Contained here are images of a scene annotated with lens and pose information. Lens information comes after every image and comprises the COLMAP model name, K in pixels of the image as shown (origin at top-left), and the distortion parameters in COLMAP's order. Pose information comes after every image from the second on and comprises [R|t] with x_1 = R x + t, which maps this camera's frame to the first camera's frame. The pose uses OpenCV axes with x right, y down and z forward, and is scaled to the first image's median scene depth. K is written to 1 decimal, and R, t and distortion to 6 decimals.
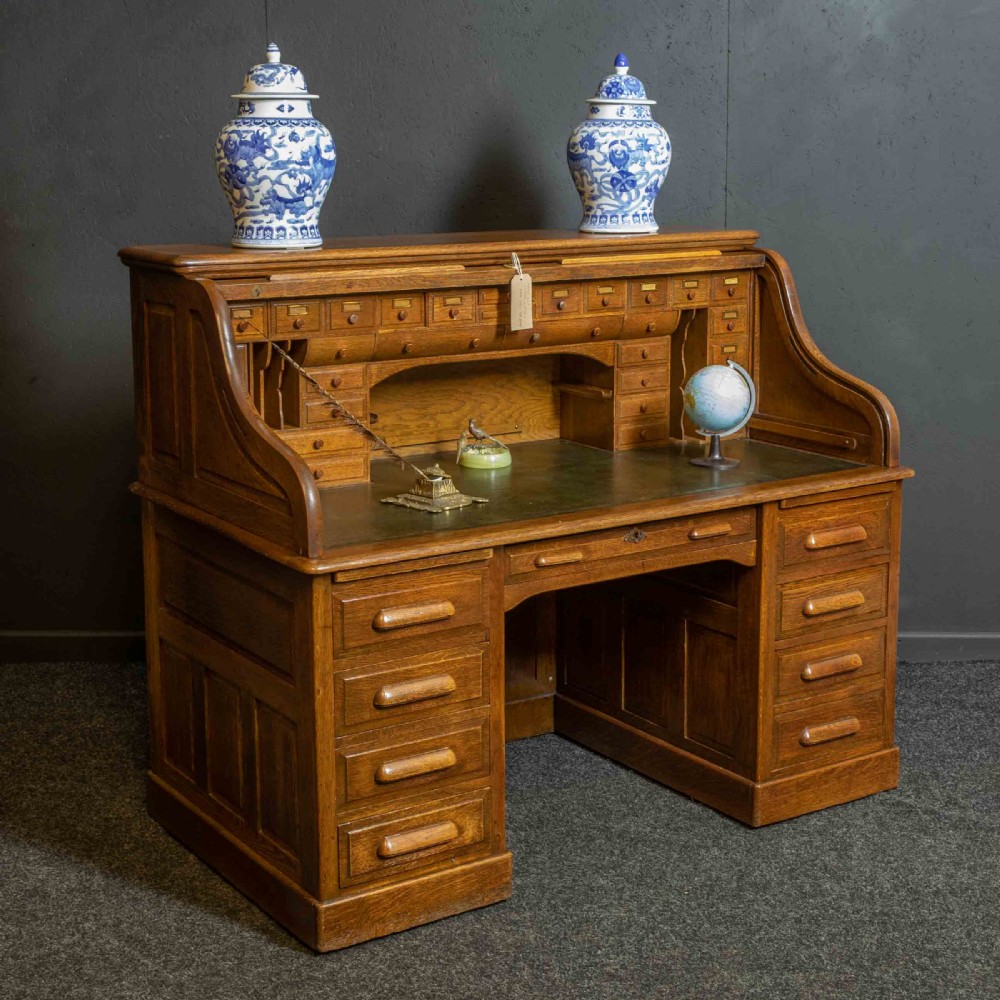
lens RADIAL K [[1771.0, 0, 529.3], [0, 1771.0, 469.8], [0, 0, 1]] dist [-0.017219, 0.060647]
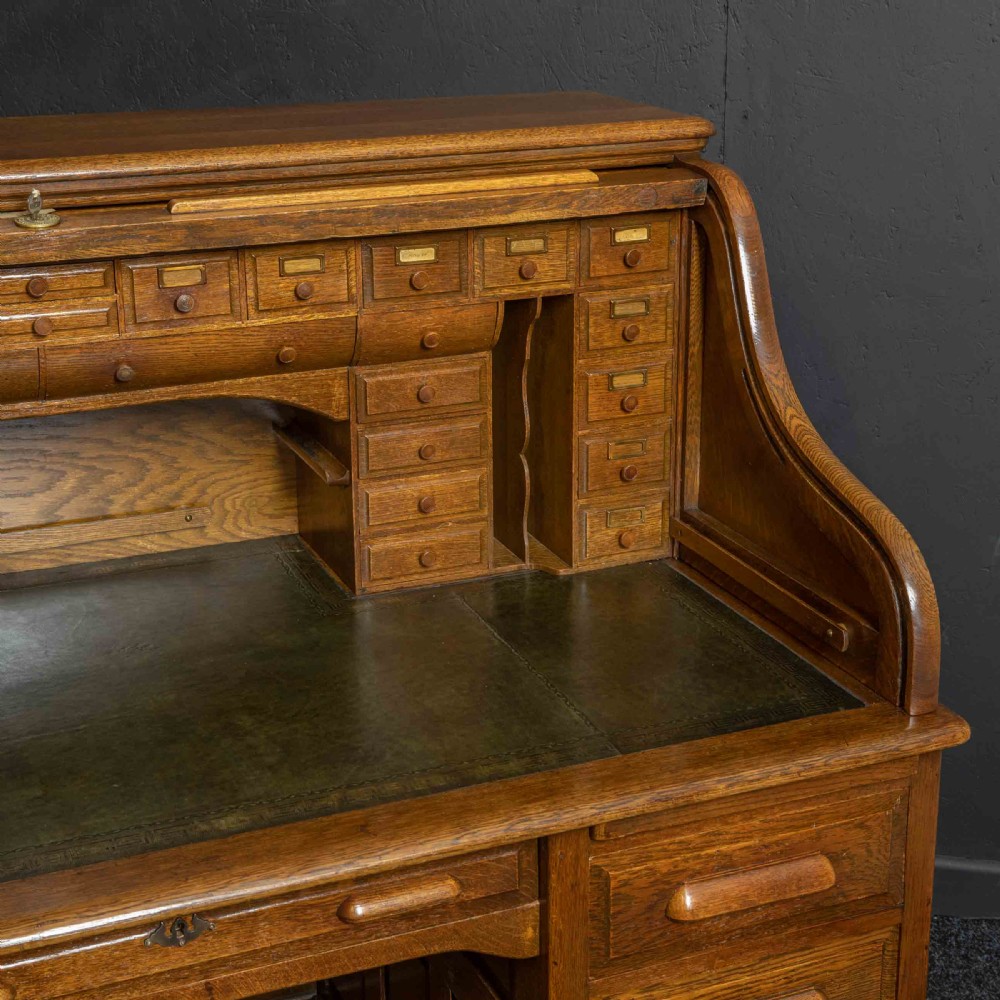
lens RADIAL K [[1917.0, 0, 523.5], [0, 1917.0, 498.8], [0, 0, 1]] dist [0.031381, 0.203279]
pose [[0.982143, 0.058776, -0.178720, 0.198160], [-0.034720, 0.990256, 0.134865, -0.116058], [0.184905, -0.126252, 0.974613, 0.555760]]
